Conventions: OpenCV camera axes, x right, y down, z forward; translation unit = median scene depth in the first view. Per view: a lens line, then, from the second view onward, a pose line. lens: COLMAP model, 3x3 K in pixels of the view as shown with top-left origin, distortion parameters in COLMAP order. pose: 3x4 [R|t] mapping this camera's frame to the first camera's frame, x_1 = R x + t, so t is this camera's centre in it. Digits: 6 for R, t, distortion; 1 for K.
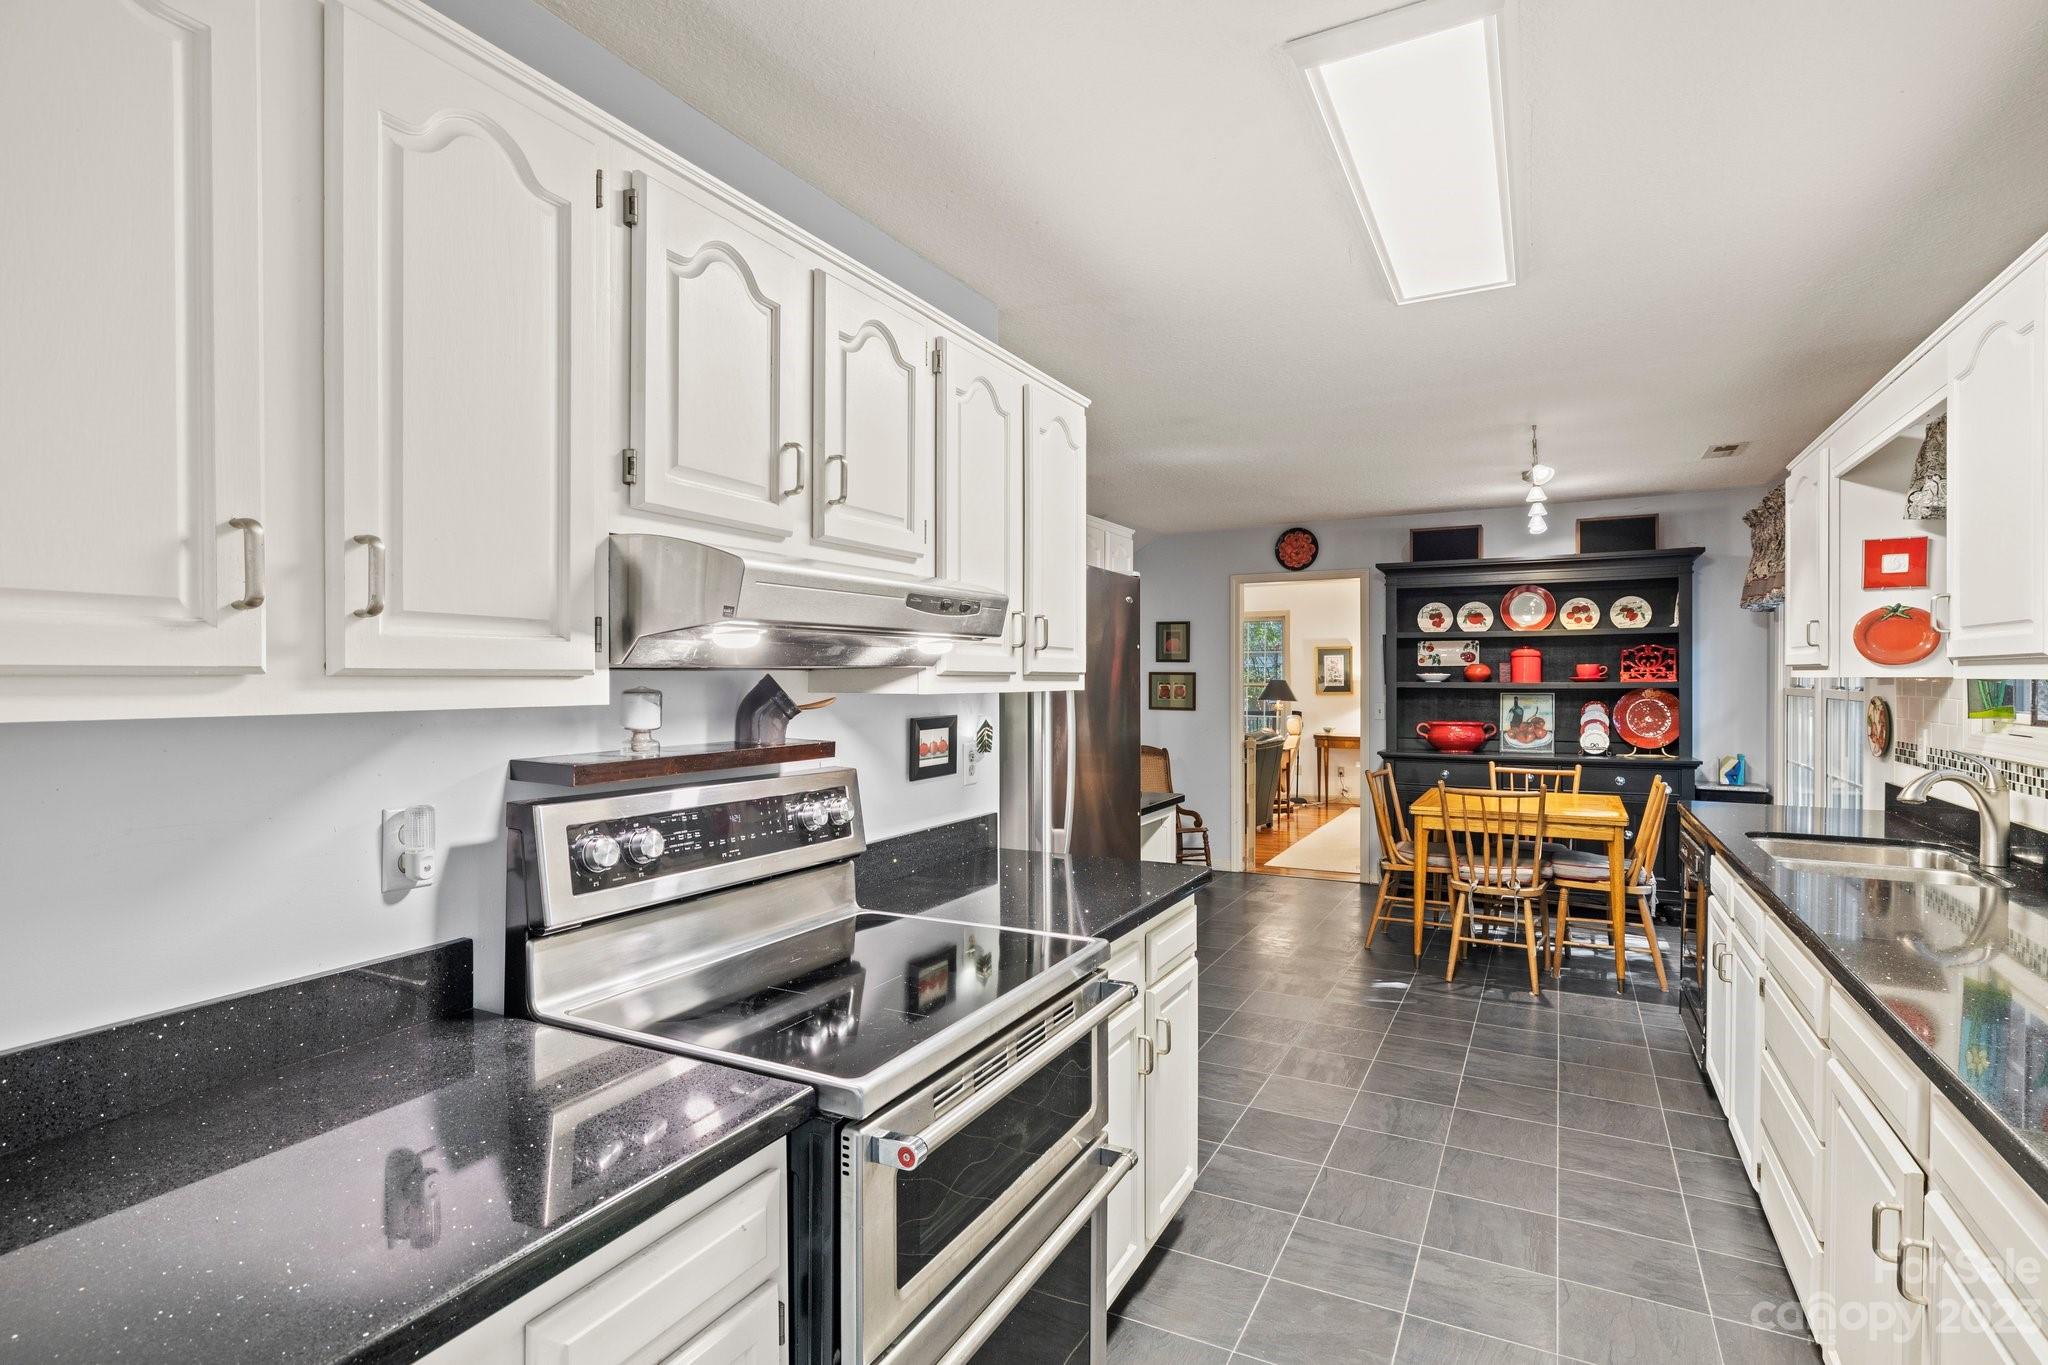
lens RADIAL K [[1003.8, 0, 1026.3], [0, 1003.8, 686.6], [0, 0, 1]] dist [0.019671, 0.000404]
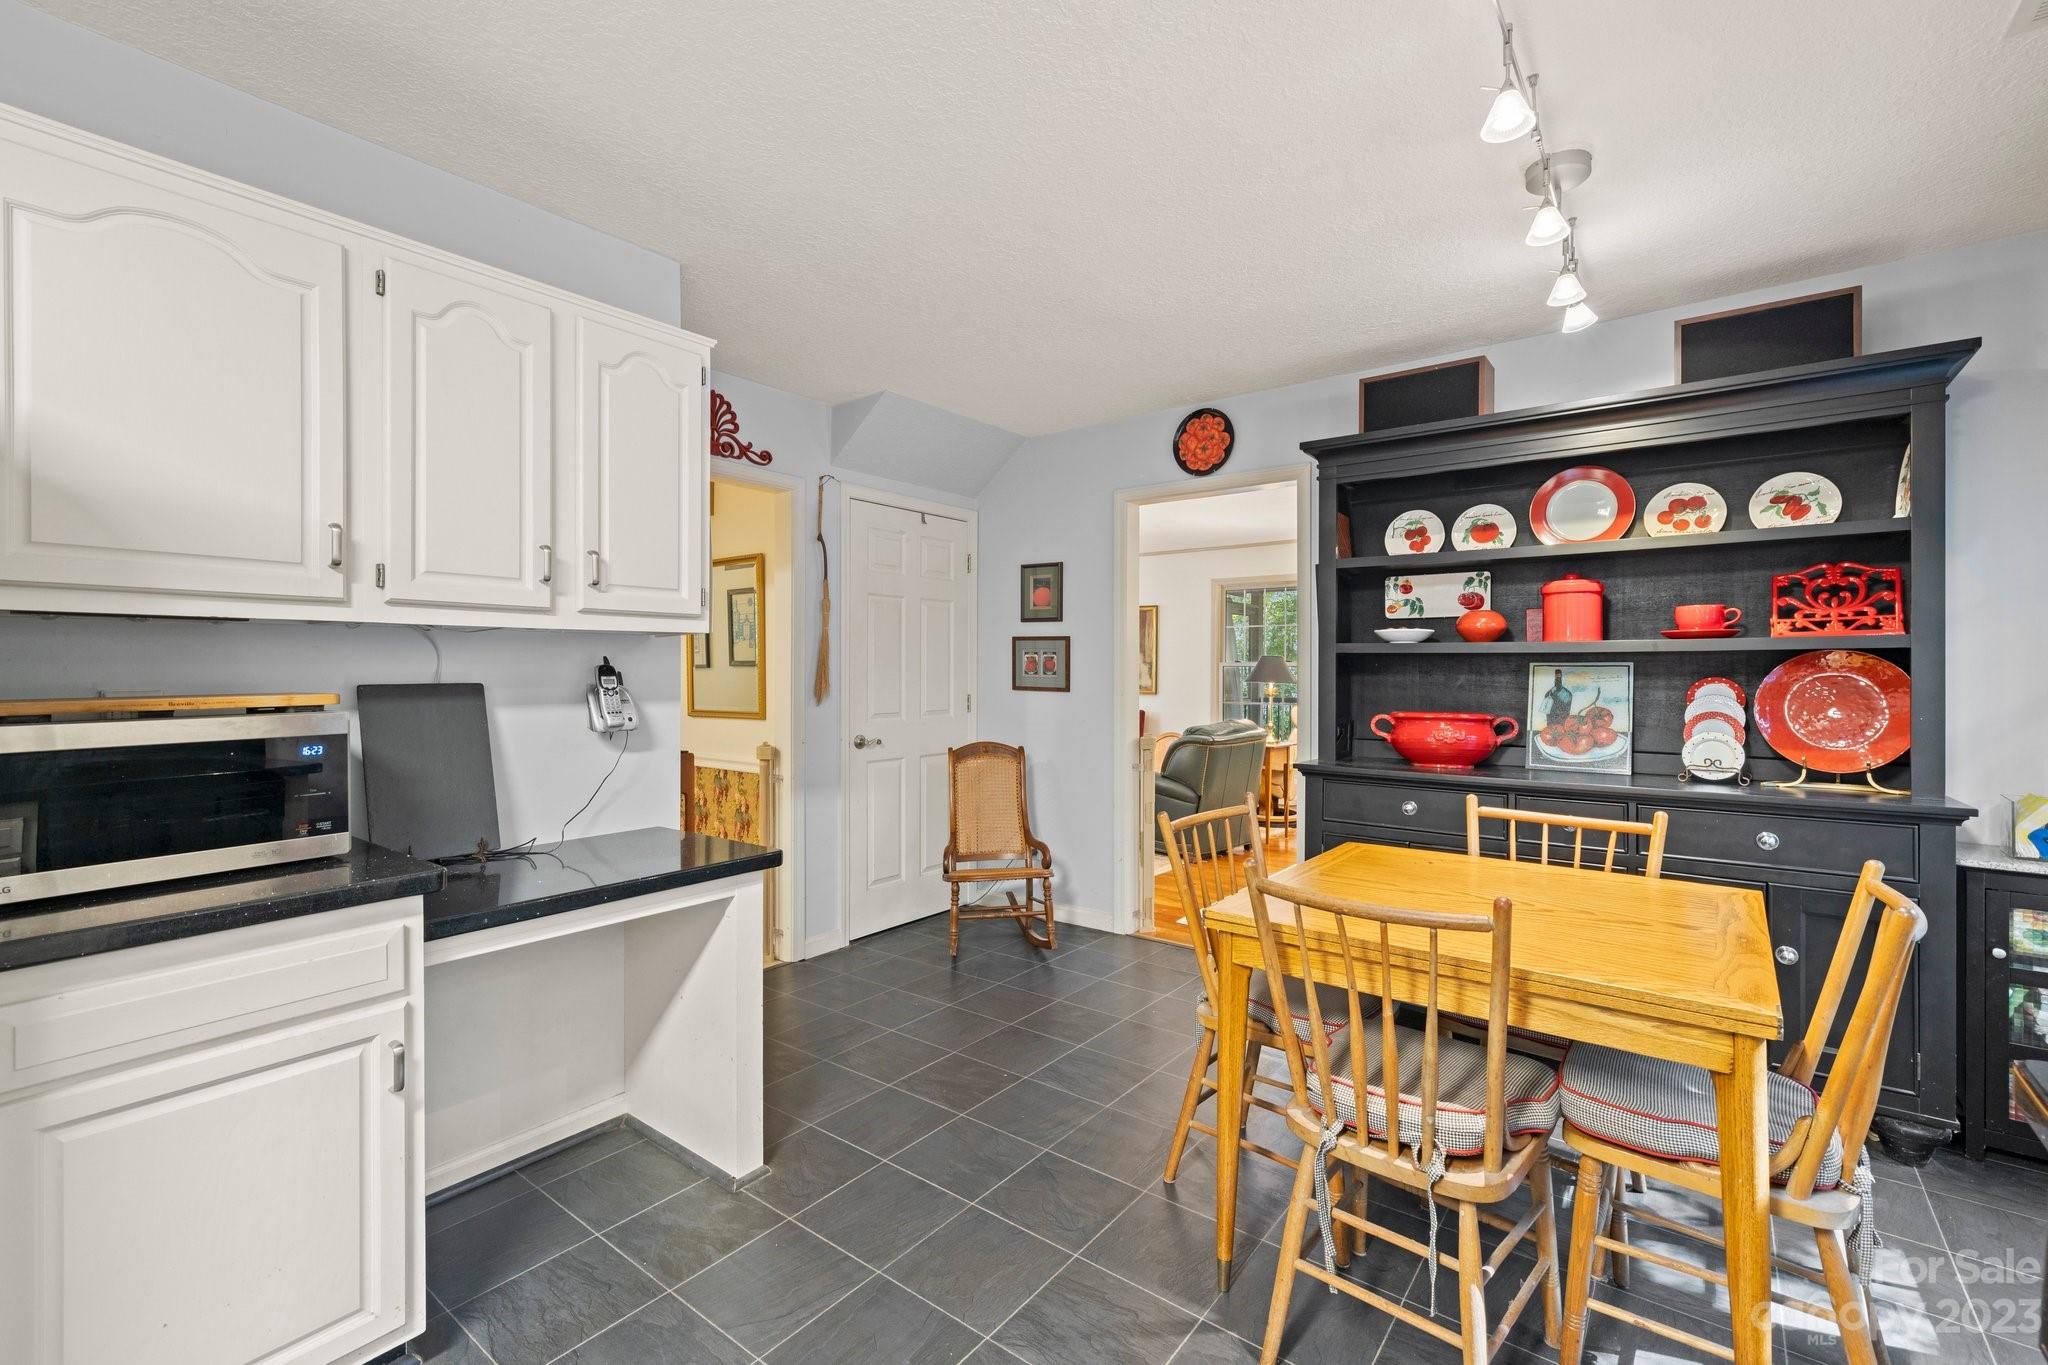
lens RADIAL K [[867.7, 0, 1031.3], [0, 867.7, 670.4], [0, 0, 1]] dist [0.008998, -0.000051]
pose [[0.983349, 0.005051, -0.181656, 0.296868], [-0.006695, 0.999942, -0.008434, 0.016953], [0.181602, 0.009510, 0.983326, 0.492647]]
